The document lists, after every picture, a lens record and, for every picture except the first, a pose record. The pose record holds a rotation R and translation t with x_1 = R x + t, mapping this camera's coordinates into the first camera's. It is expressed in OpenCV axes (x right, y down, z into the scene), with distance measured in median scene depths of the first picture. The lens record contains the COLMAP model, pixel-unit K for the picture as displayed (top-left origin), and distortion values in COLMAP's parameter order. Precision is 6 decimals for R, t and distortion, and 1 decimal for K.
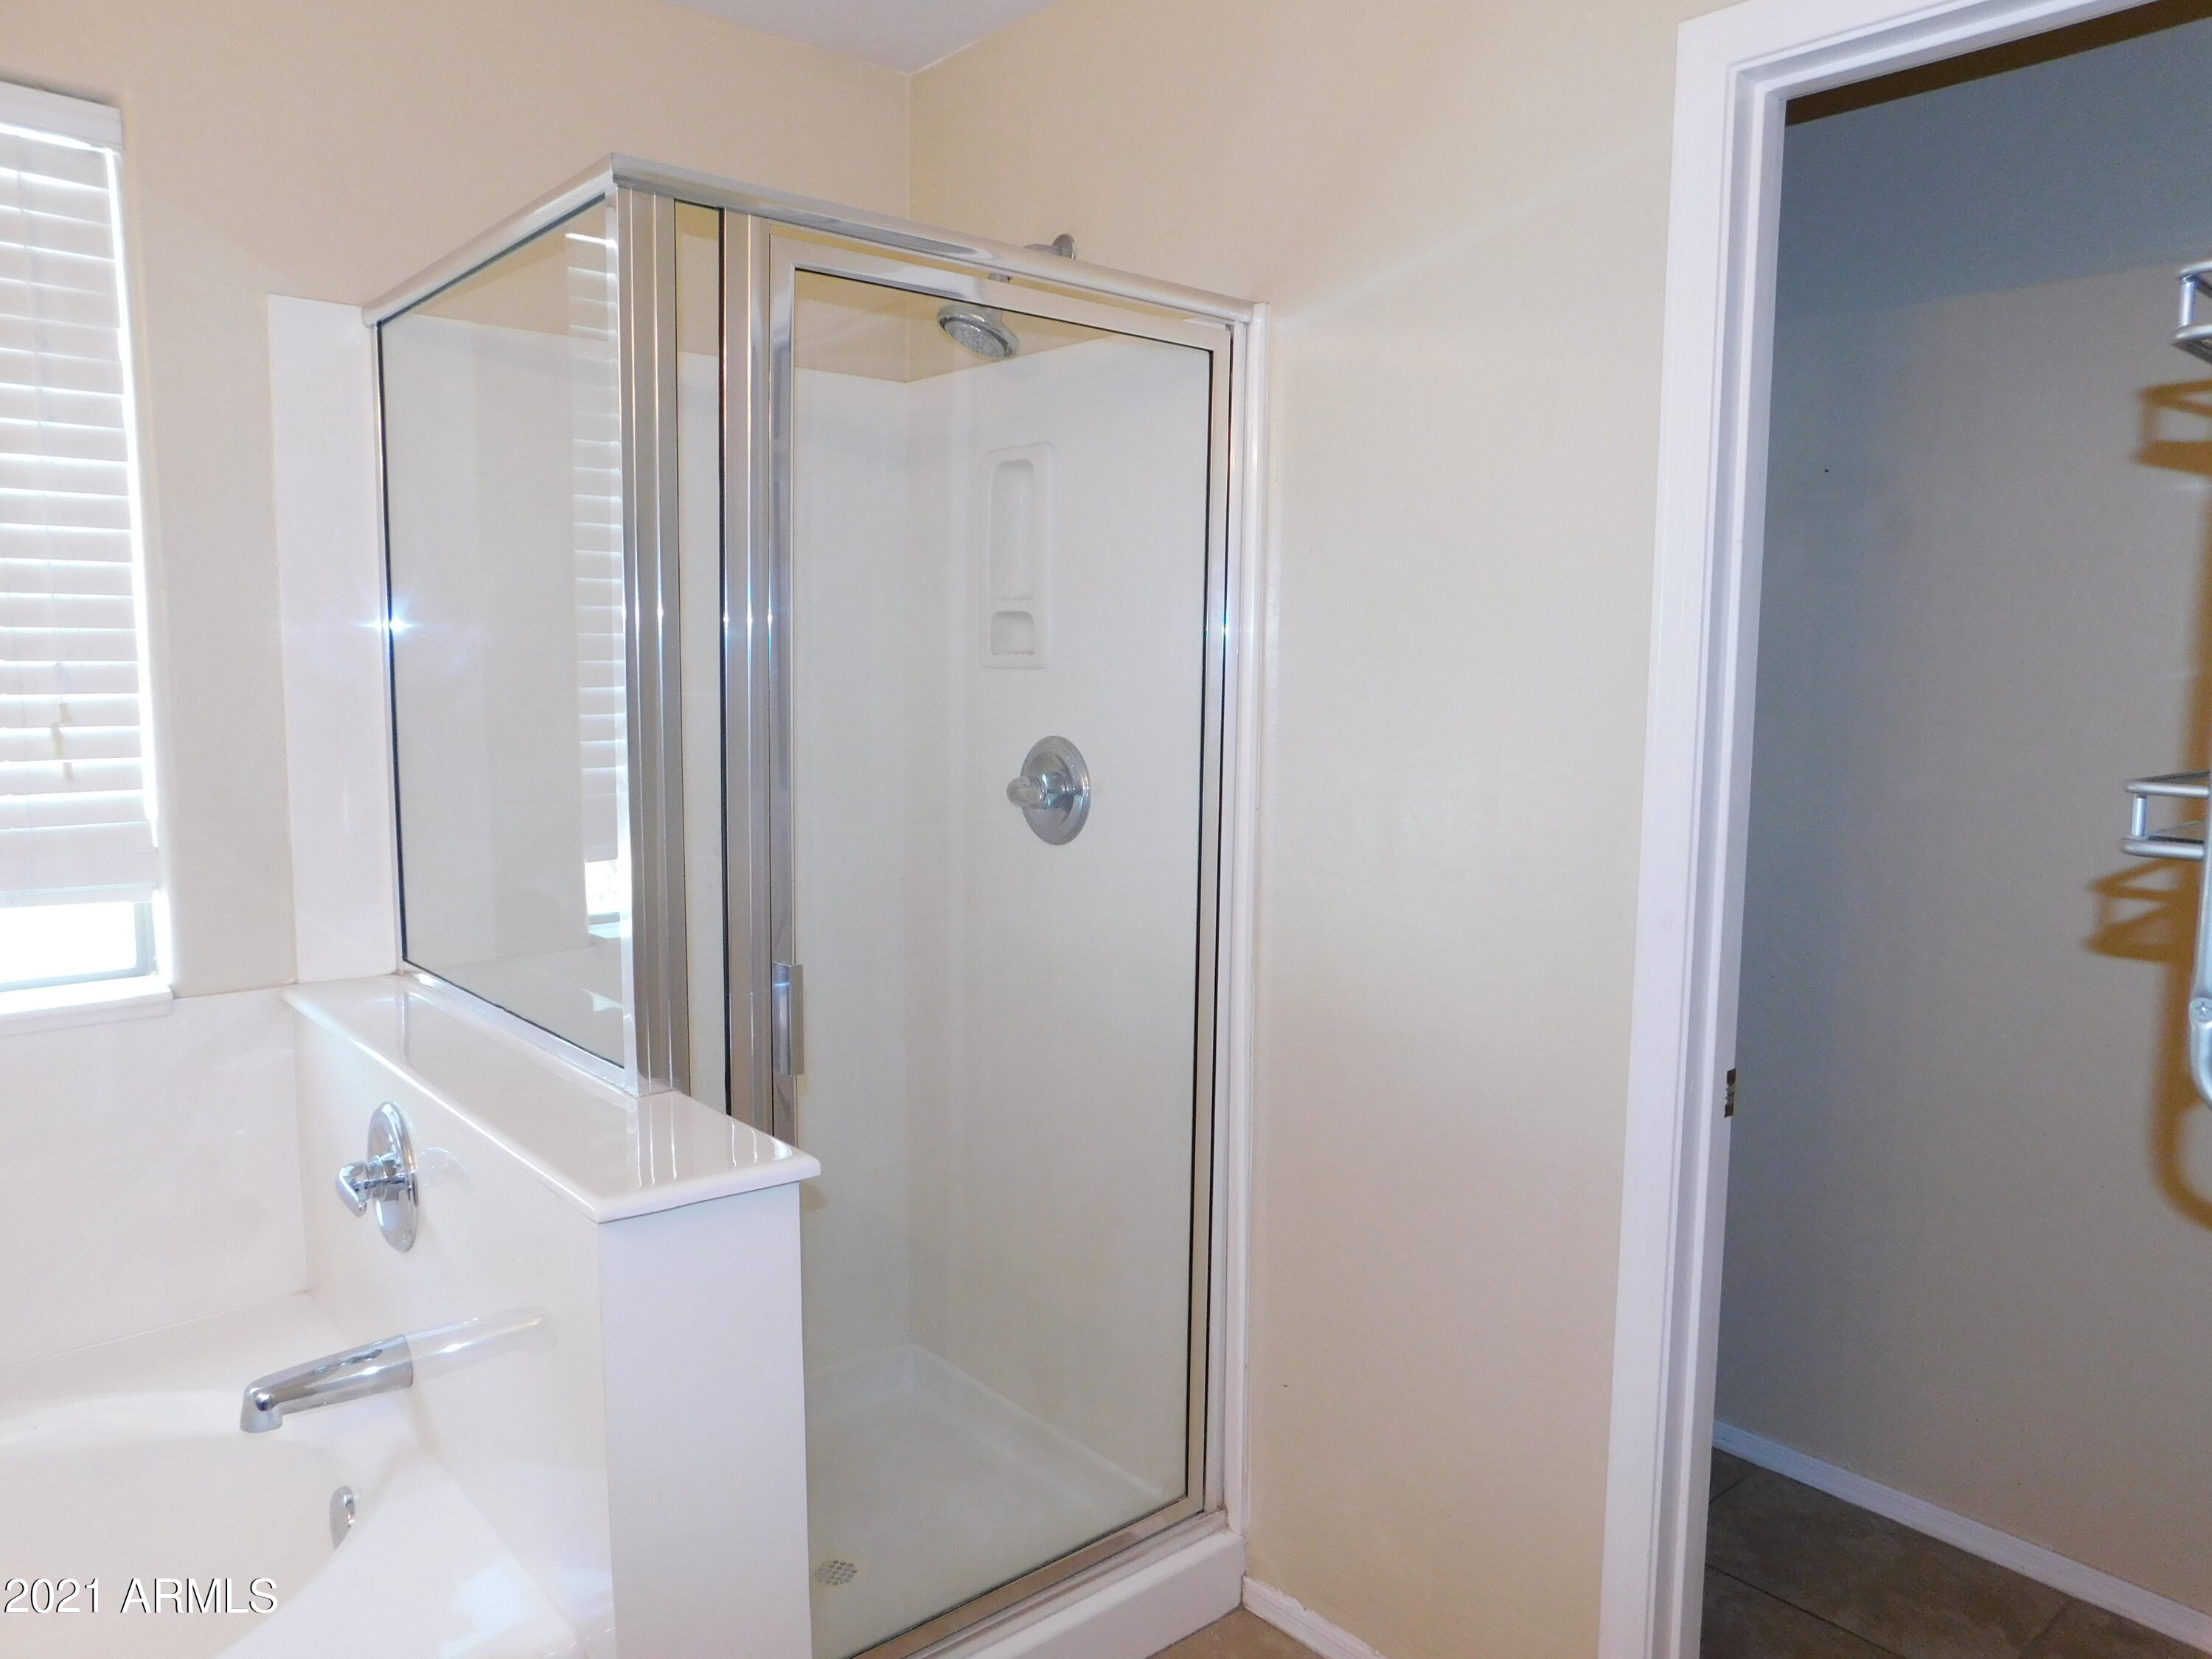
lens RADIAL K [[1556.5, 0, 1106.6], [0, 1556.5, 829.5], [0, 0, 1]] dist [-0.039343, 0.043482]
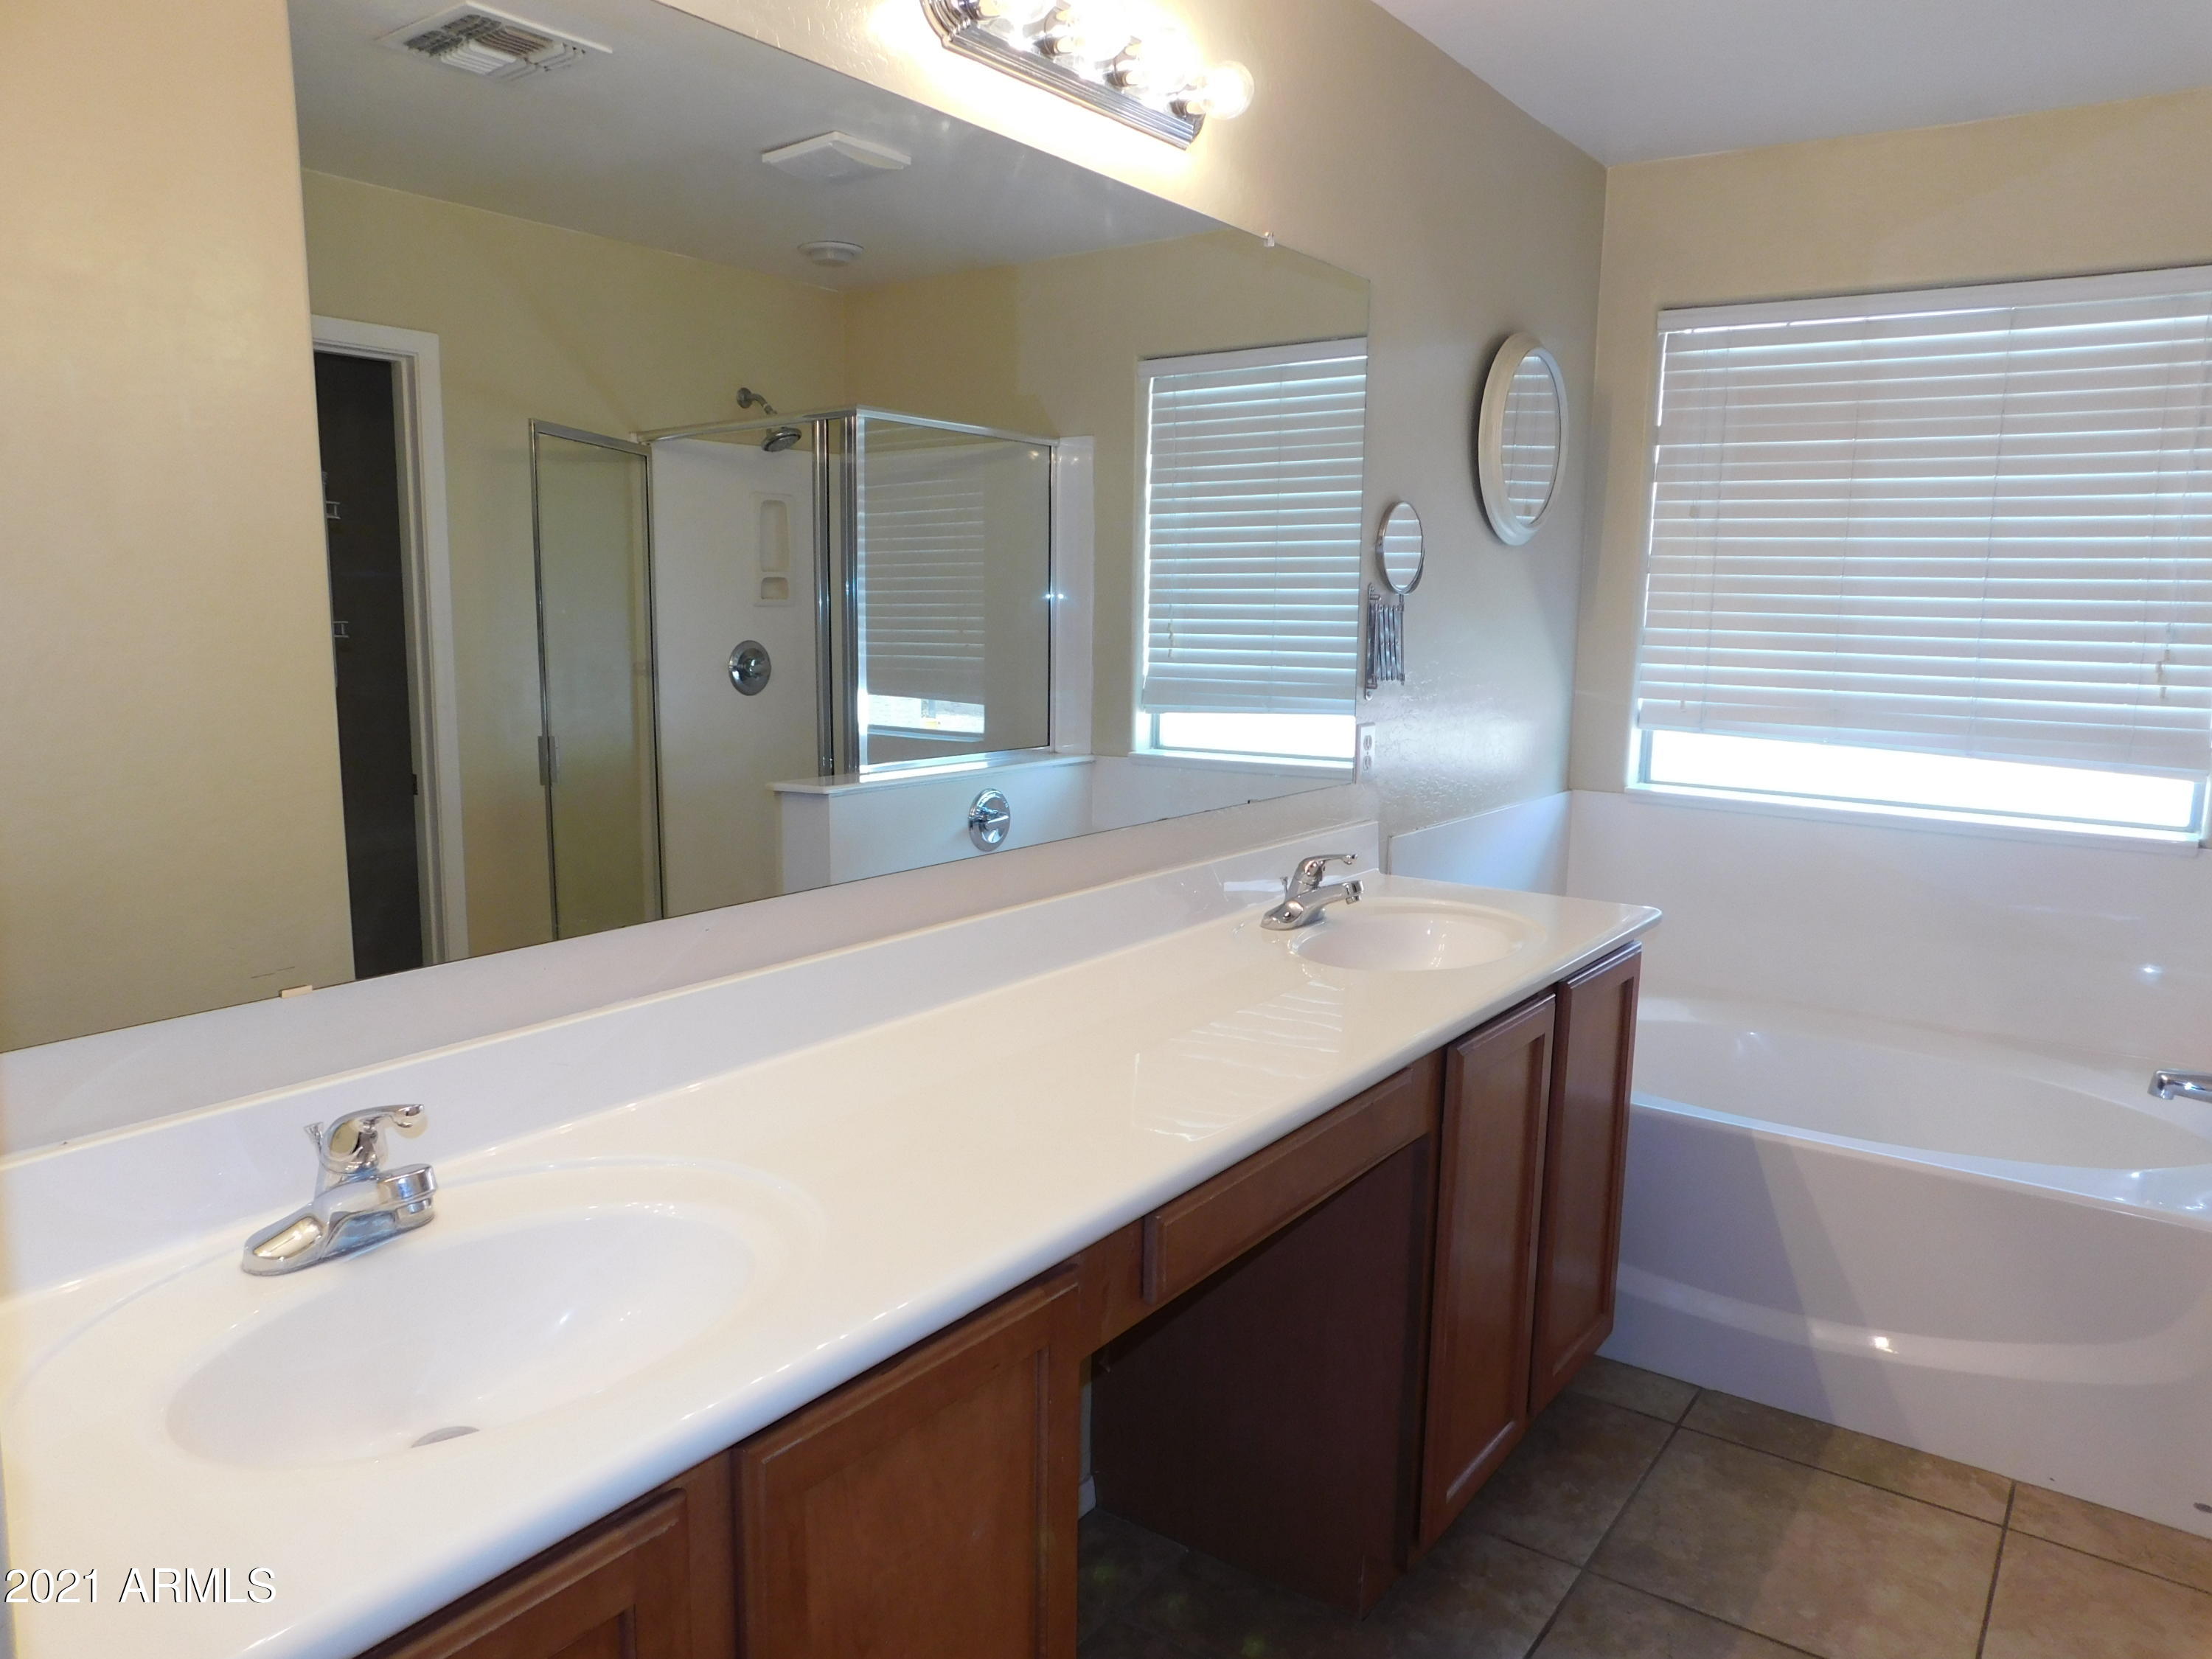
lens RADIAL K [[1556.5, 0, 1105.1], [0, 1556.5, 834.1], [0, 0, 1]] dist [-0.039343, 0.043482]
pose [[0.247499, 0.147860, -0.957539, 0.601881], [-0.124526, 0.984945, 0.119905, 0.051490], [0.960852, 0.089562, 0.262186, -0.450785]]
